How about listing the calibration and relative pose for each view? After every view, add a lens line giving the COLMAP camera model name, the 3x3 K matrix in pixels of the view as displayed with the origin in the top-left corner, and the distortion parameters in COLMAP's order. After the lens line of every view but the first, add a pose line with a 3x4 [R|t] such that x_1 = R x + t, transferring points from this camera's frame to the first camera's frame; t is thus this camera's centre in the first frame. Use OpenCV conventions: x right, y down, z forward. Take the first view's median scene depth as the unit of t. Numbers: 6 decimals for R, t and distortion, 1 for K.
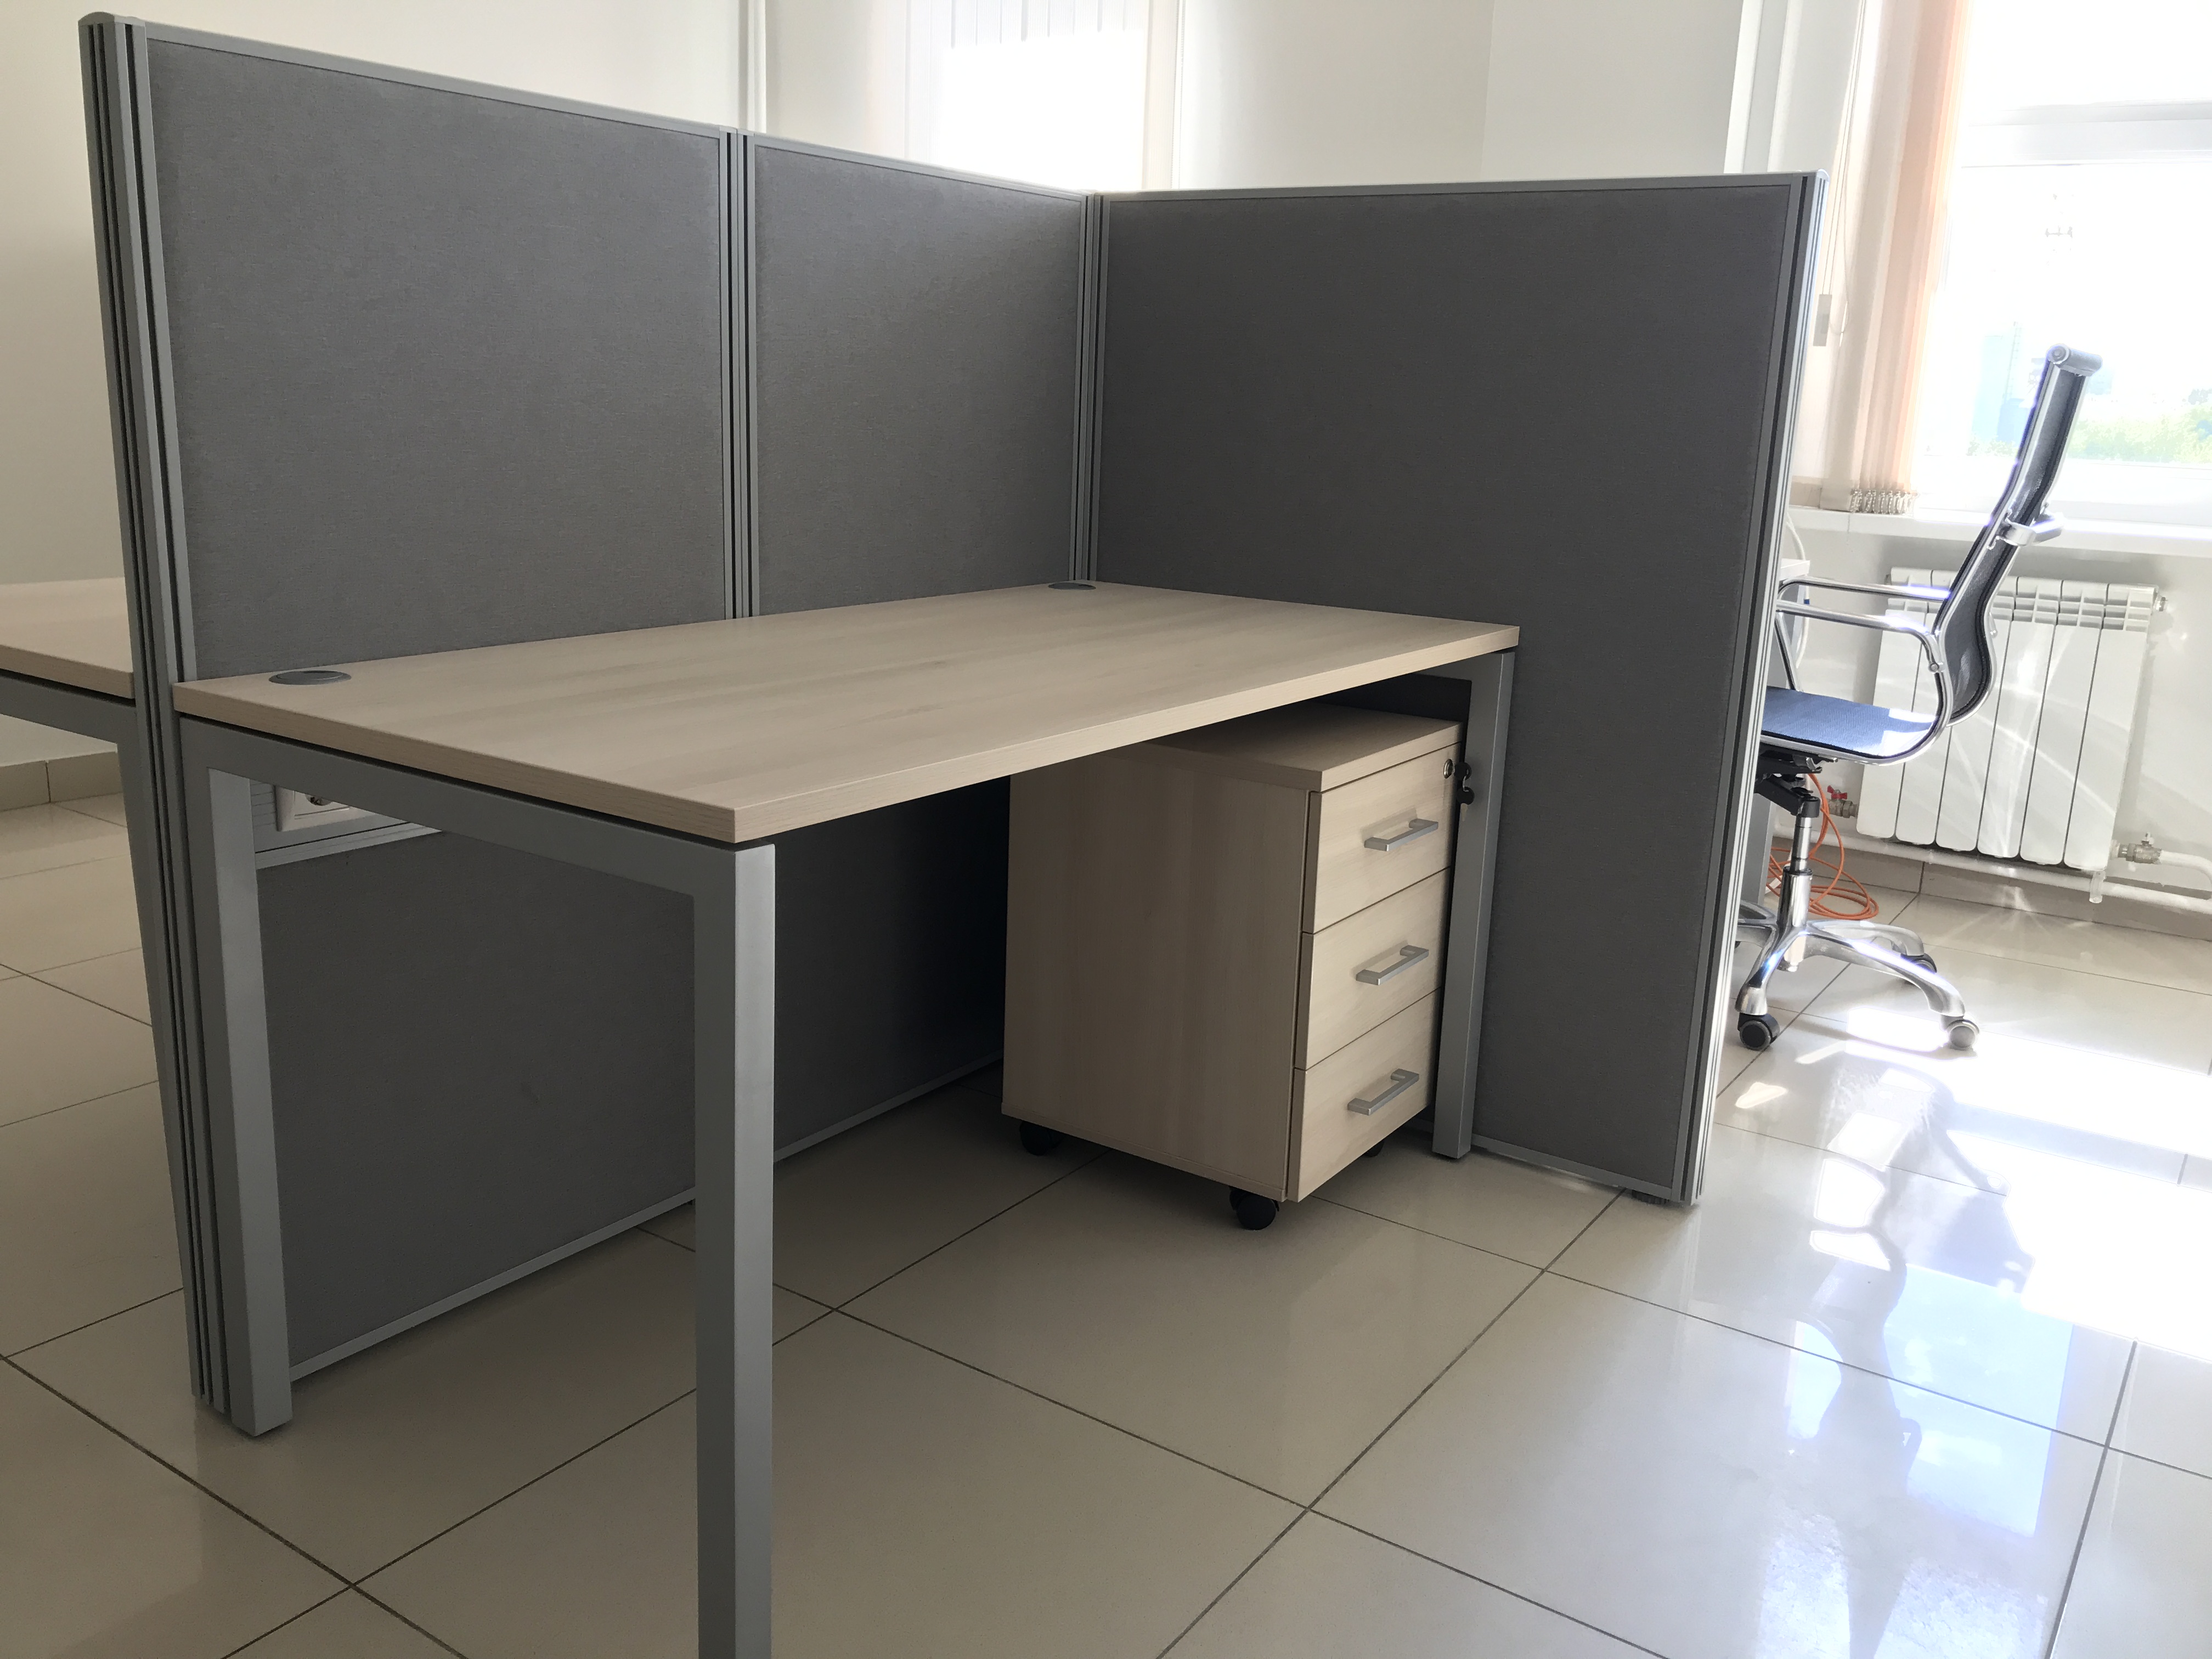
lens RADIAL K [[1825.9, 0, 1100.3], [0, 1825.9, 828.6], [0, 0, 1]] dist [0.022251, -0.012918]
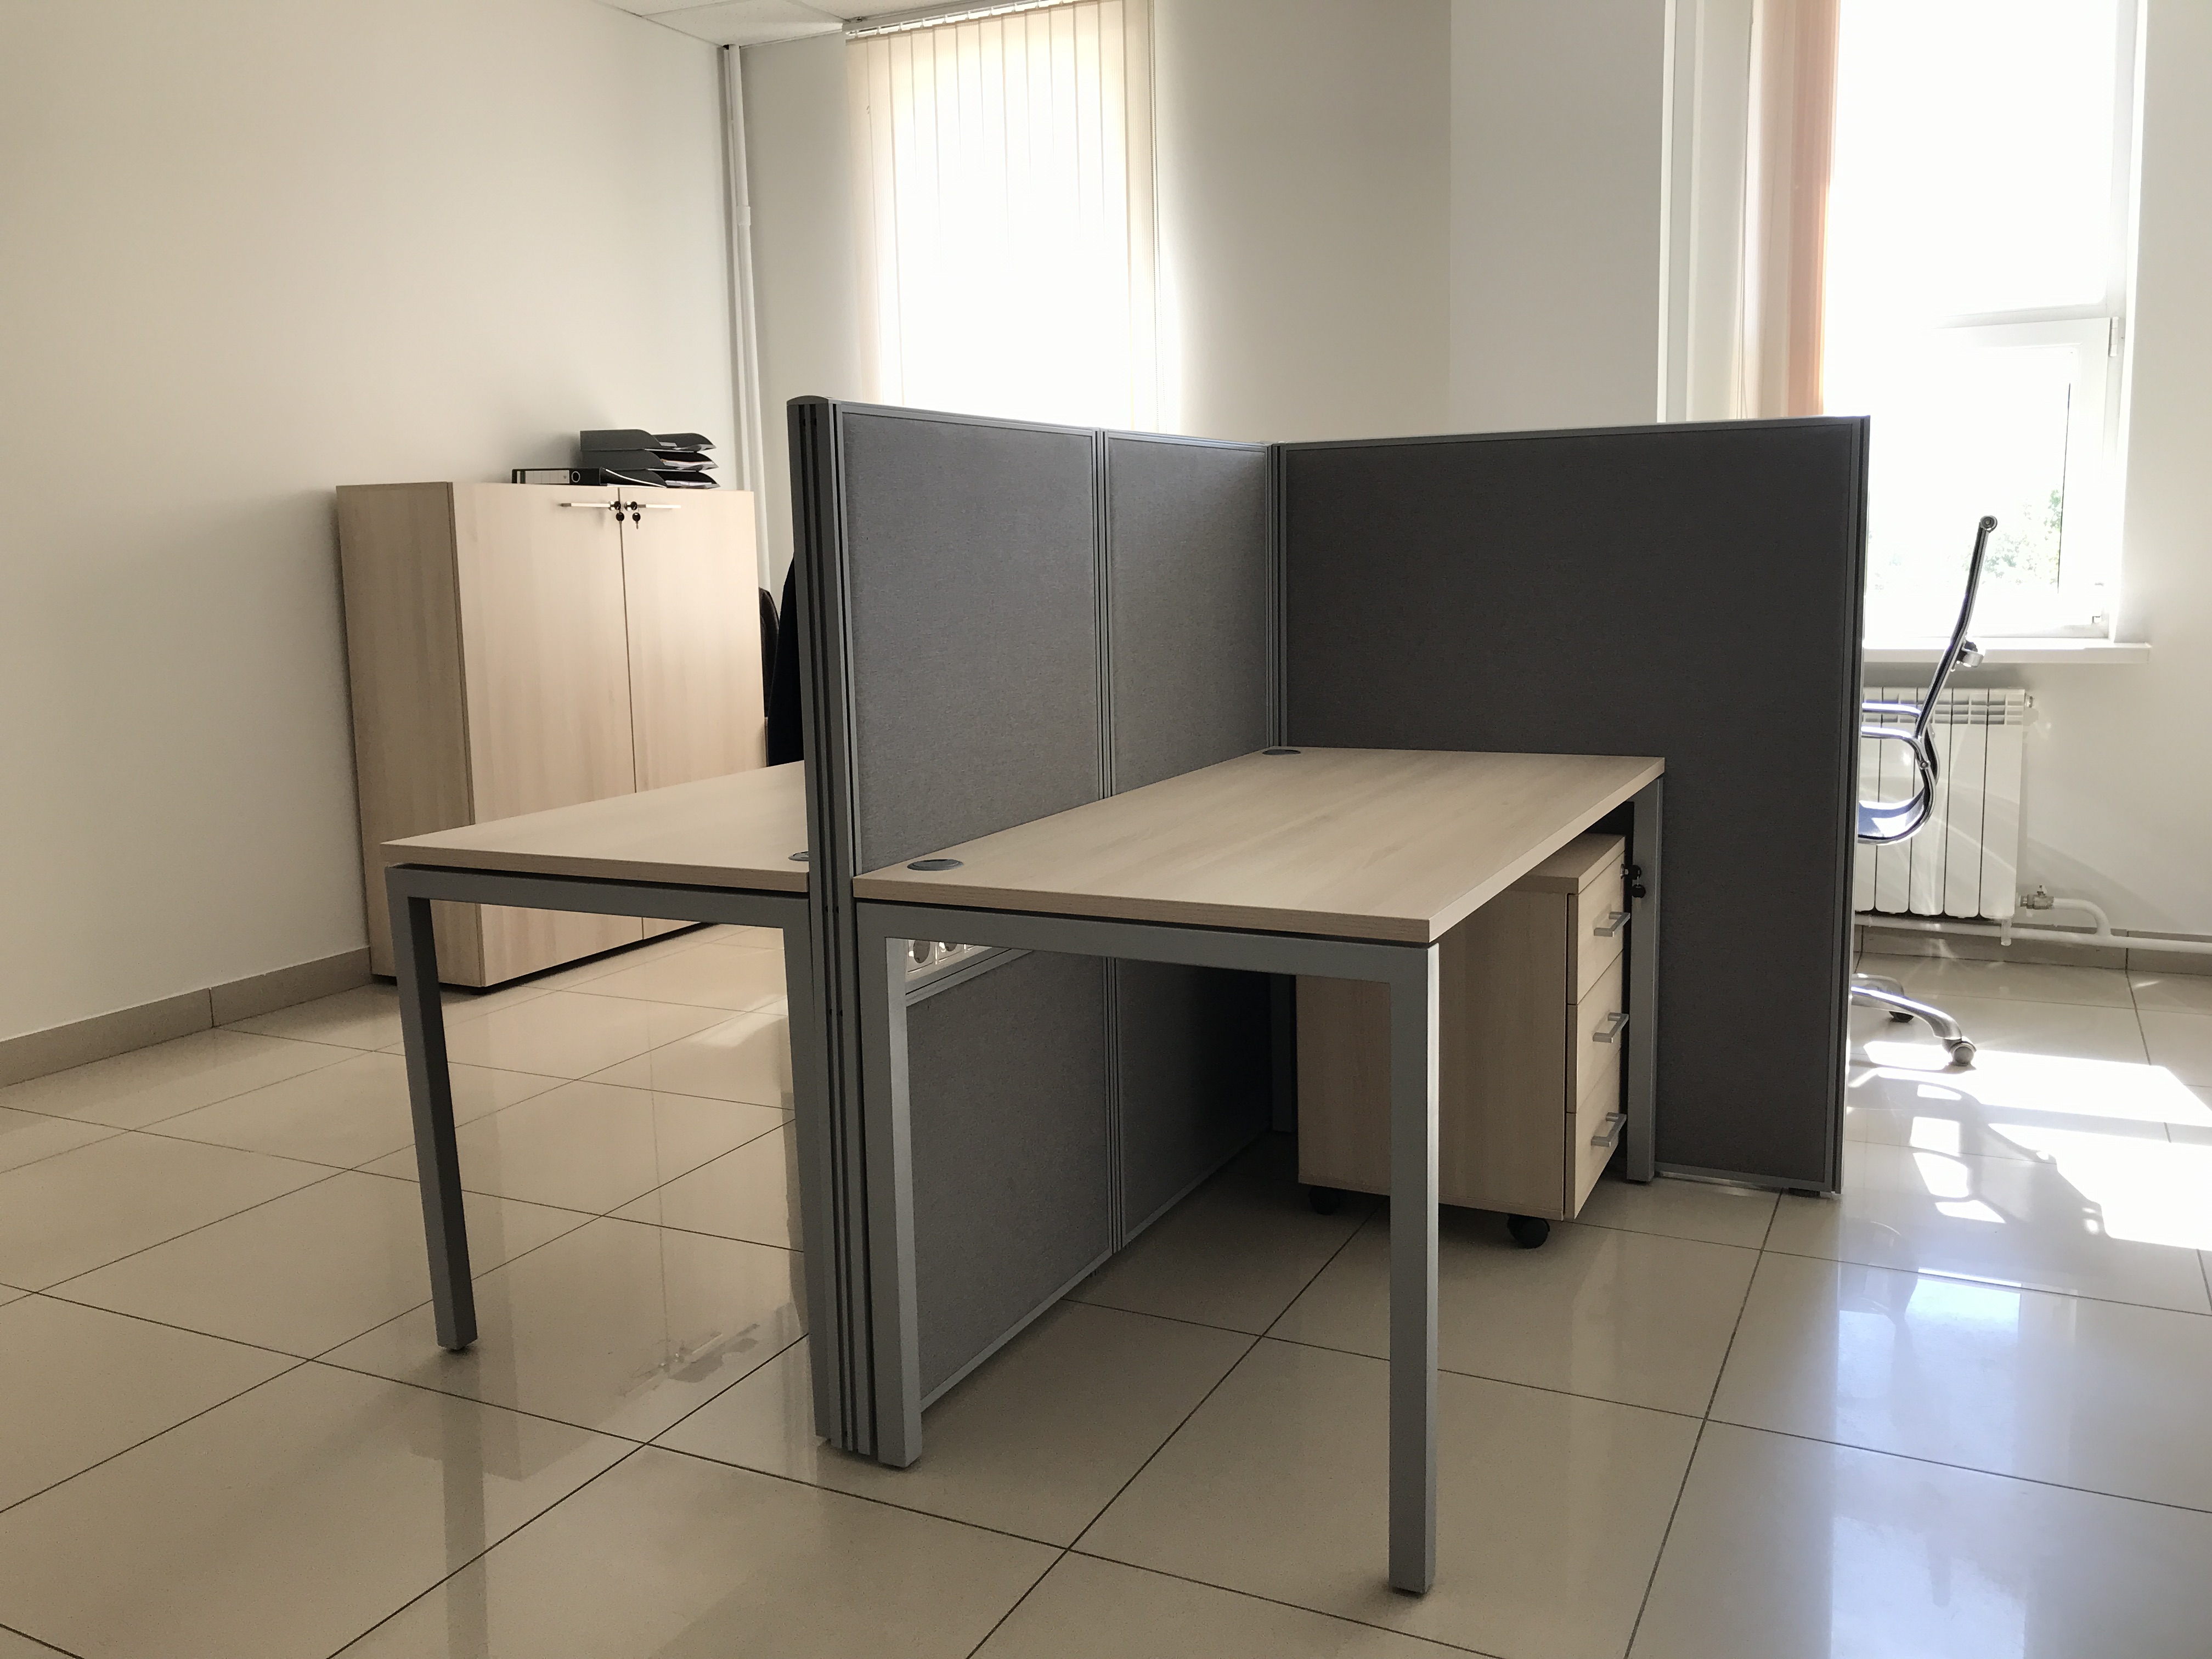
lens RADIAL K [[1825.9, 0, 1112.5], [0, 1825.9, 819.9], [0, 0, 1]] dist [0.022251, -0.012918]
pose [[0.987096, -0.080568, 0.138385, -0.263926], [0.092452, 0.992360, -0.081699, 0.002667], [-0.130745, 0.093439, 0.987003, -0.175040]]
